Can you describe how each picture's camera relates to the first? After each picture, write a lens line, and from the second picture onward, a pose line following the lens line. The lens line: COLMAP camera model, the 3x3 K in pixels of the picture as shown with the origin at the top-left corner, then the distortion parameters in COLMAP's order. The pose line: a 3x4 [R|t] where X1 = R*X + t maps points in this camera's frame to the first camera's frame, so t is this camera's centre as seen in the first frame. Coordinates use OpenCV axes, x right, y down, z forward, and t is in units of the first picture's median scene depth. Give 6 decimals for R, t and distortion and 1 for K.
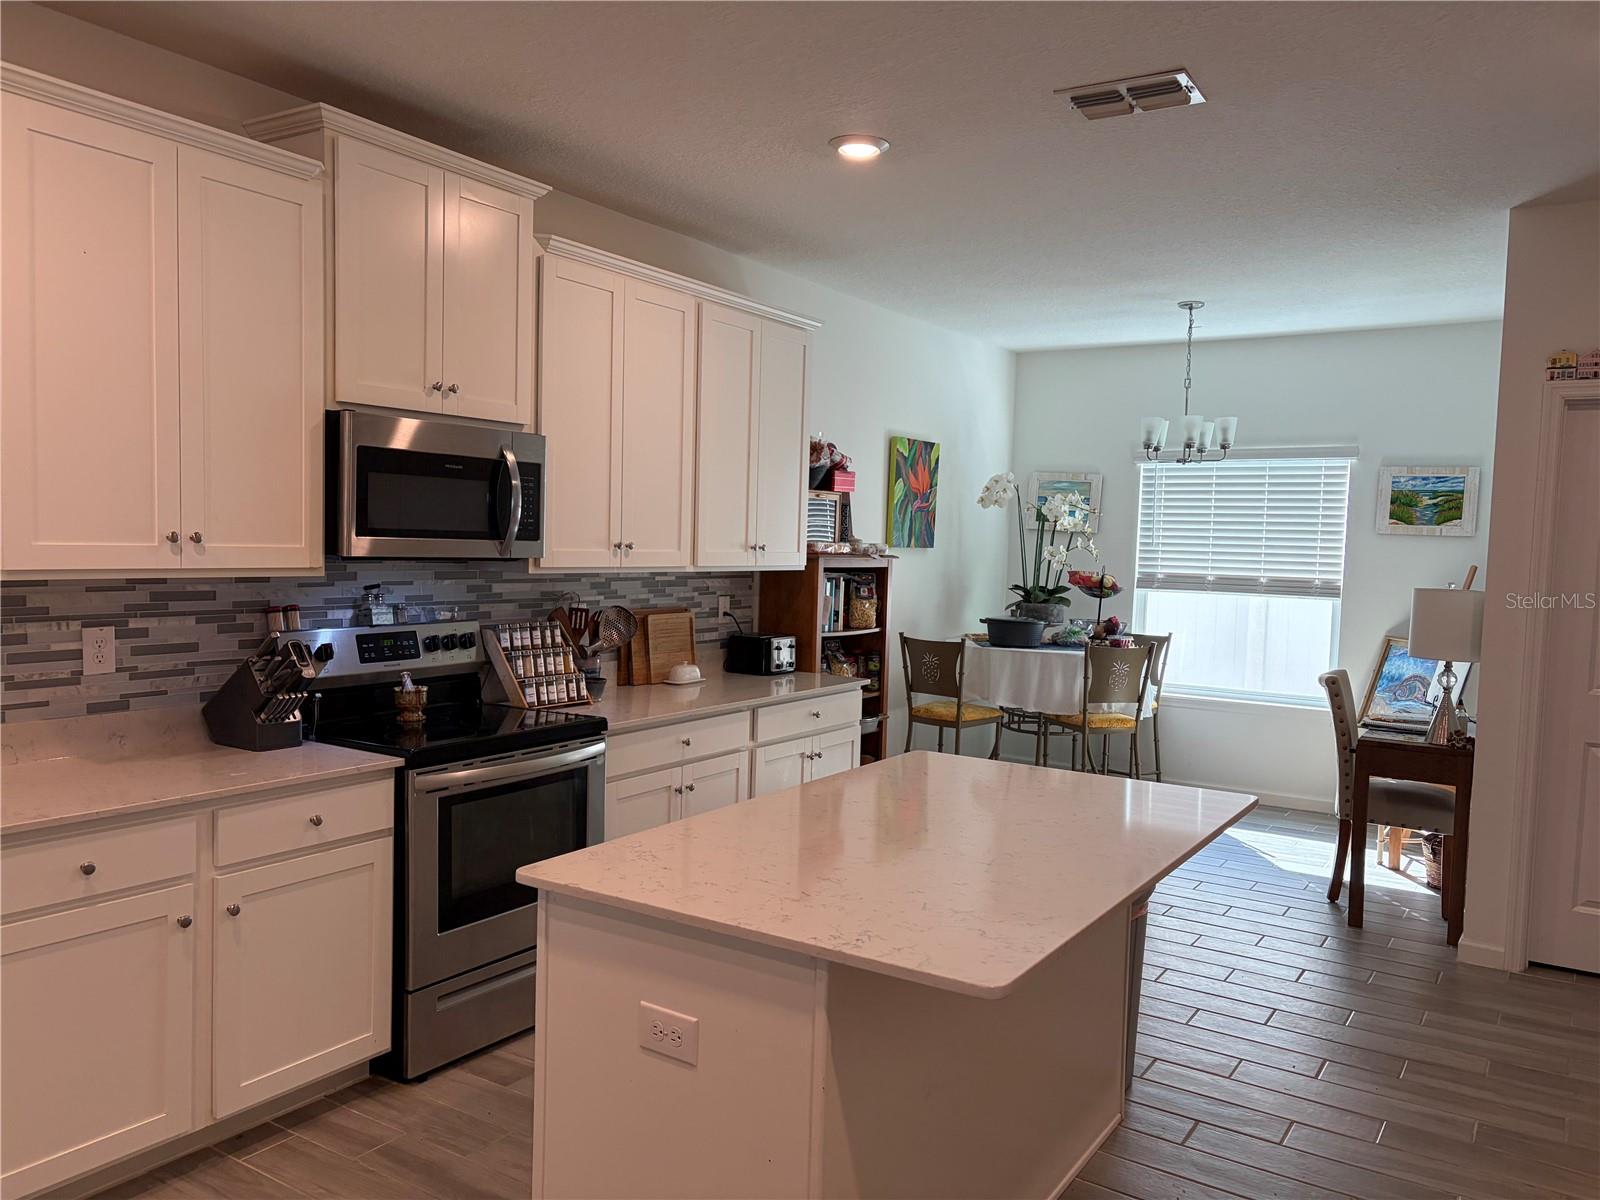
lens RADIAL K [[1195.0, 0, 803.9], [0, 1195.0, 616.5], [0, 0, 1]] dist [0.012664, -0.029887]
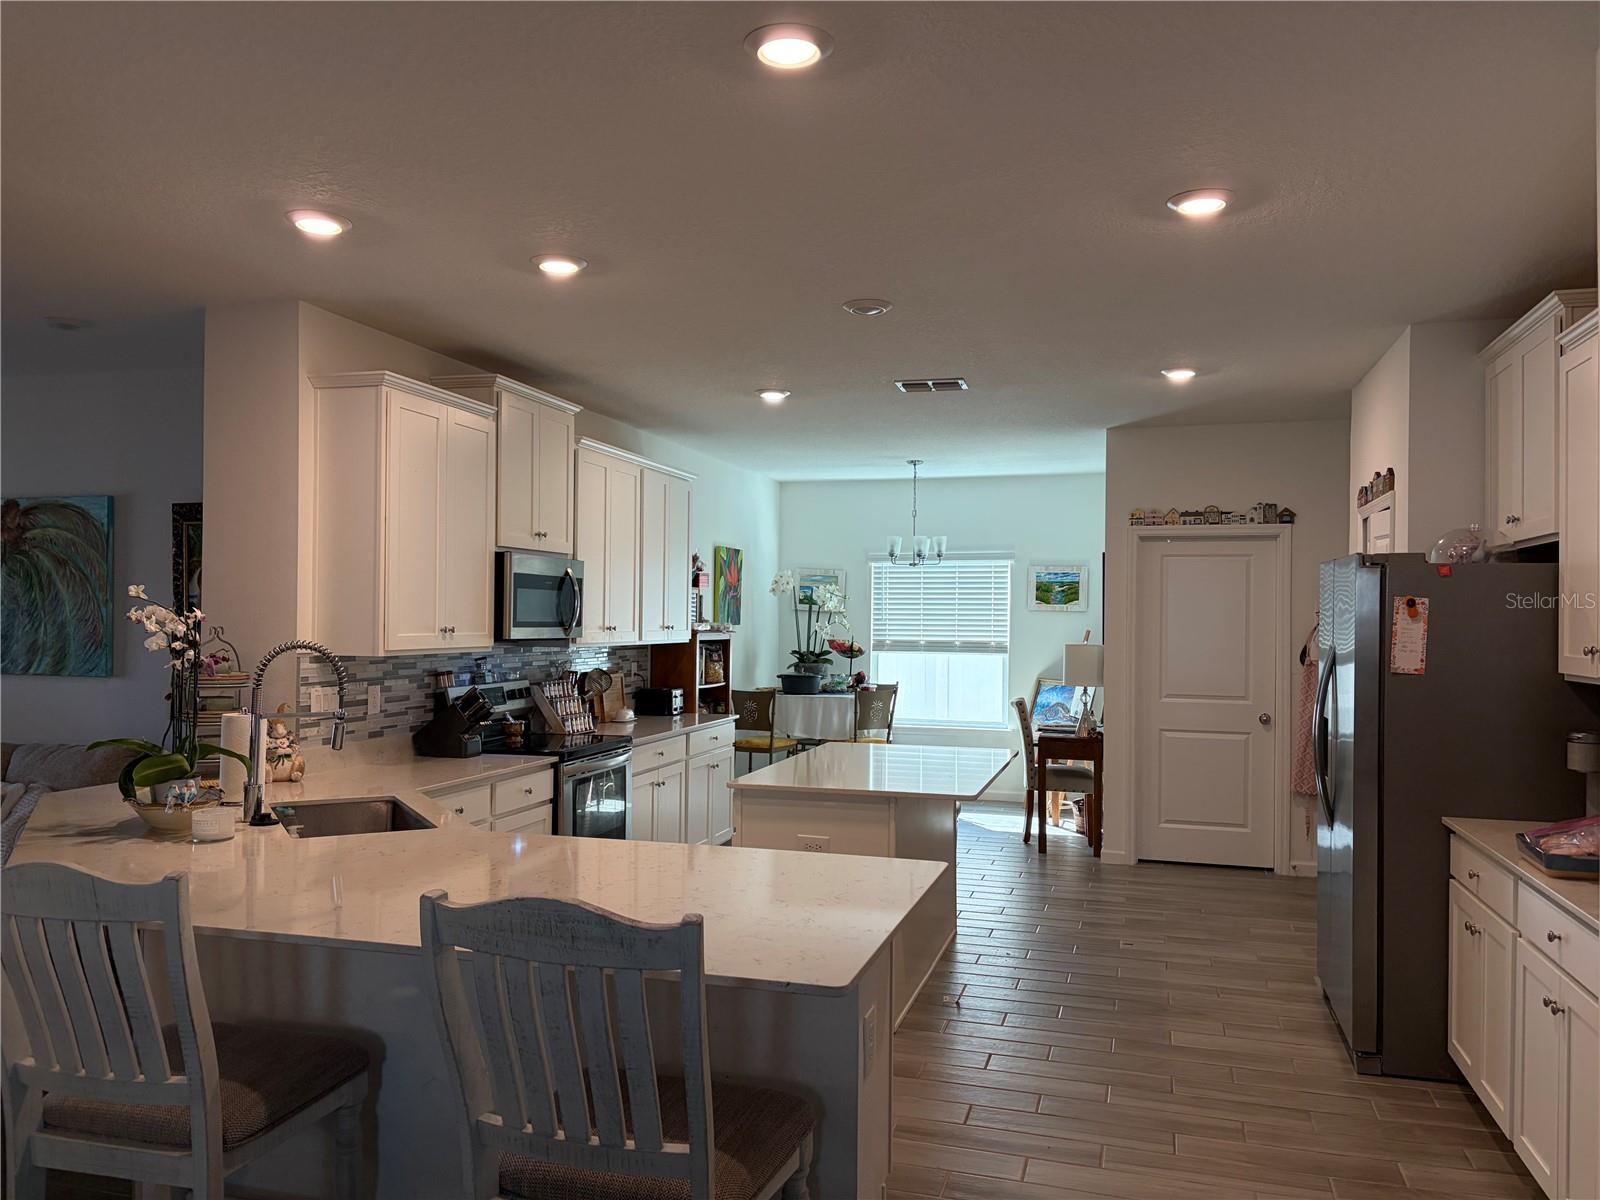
lens RADIAL K [[1195.0, 0, 799.6], [0, 1195.0, 599.6], [0, 0, 1]] dist [0.012664, -0.029887]
pose [[0.955674, -0.012098, 0.294179, -0.307847], [0.034061, 0.996990, -0.069650, 0.015620], [-0.292451, 0.076583, 0.953209, -0.449873]]
